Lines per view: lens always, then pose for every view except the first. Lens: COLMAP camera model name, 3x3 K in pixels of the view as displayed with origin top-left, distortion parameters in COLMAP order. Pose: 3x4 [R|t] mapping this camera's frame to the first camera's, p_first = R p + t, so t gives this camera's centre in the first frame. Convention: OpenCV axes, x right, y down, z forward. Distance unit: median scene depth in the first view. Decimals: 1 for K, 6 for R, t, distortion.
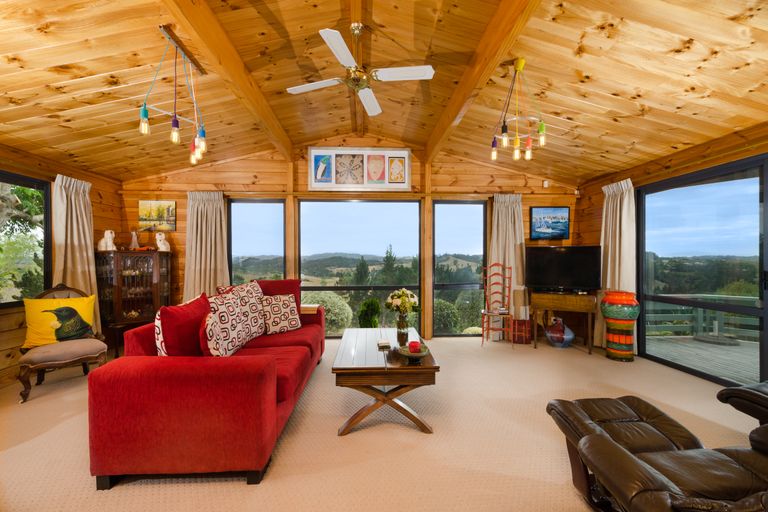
lens RADIAL K [[322.8, 0, 384.0], [0, 322.8, 256.0], [0, 0, 1]] dist [0.000172, 0.000010]
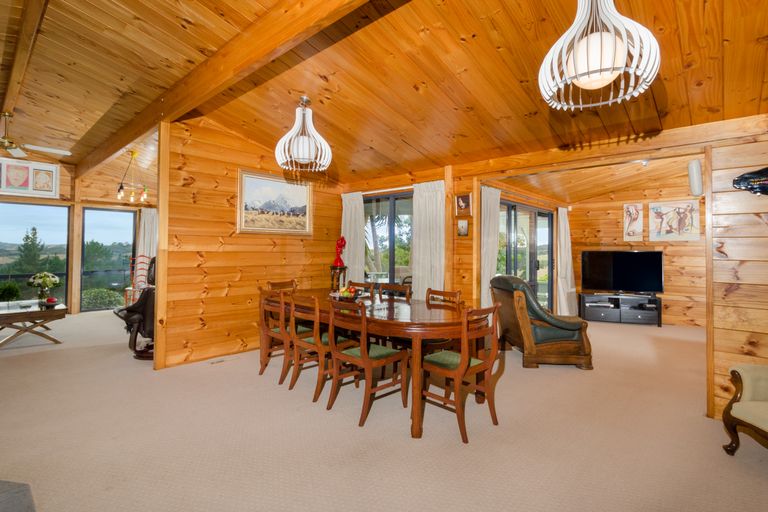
lens RADIAL K [[317.3, 0, 385.3], [0, 317.3, 242.9], [0, 0, 1]] dist [0.001064, 0.000301]
pose [[0.655253, 0.020887, 0.755121, -0.015630], [-0.014149, 0.999782, -0.015376, -0.026249], [-0.755277, -0.000609, 0.655406, -0.778248]]
